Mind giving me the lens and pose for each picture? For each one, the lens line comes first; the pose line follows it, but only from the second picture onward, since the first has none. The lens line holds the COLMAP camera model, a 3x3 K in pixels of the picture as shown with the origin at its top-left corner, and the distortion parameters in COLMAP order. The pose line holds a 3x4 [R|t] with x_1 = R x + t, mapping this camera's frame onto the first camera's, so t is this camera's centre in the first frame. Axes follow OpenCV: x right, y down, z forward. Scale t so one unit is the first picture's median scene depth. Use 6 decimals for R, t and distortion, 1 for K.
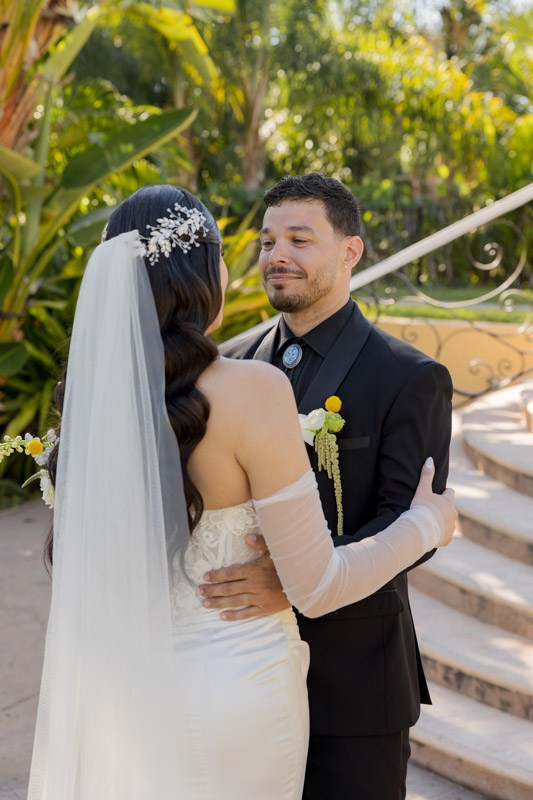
lens RADIAL K [[1378.1, 0, 266.1], [0, 1378.1, 403.2], [0, 0, 1]] dist [-0.020186, 0.000000]
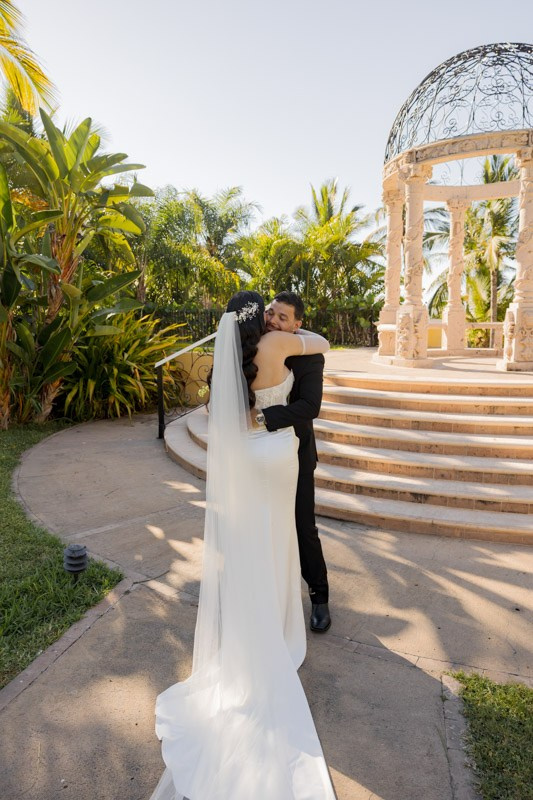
lens RADIAL K [[532.2, 0, 263.9], [0, 532.2, 403.9], [0, 0, 1]] dist [0.005235, 0.000661]
pose [[0.968740, -0.026674, 0.246640, -0.077420], [0.020300, 0.999392, 0.028351, 0.011507], [-0.247246, -0.022458, 0.968692, -0.042393]]
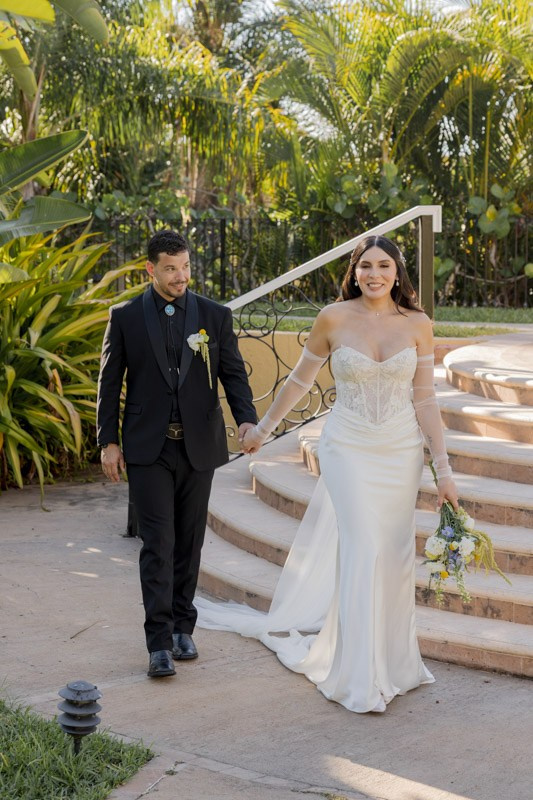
lens RADIAL K [[1593.8, 0, 266.6], [0, 1593.8, 401.3], [0, 0, 1]] dist [0.034486, 0.000000]
pose [[0.979789, -0.006666, 0.199923, -0.149726], [0.011058, 0.999721, -0.020860, 0.021357], [-0.199729, 0.022649, 0.979589, -0.224387]]
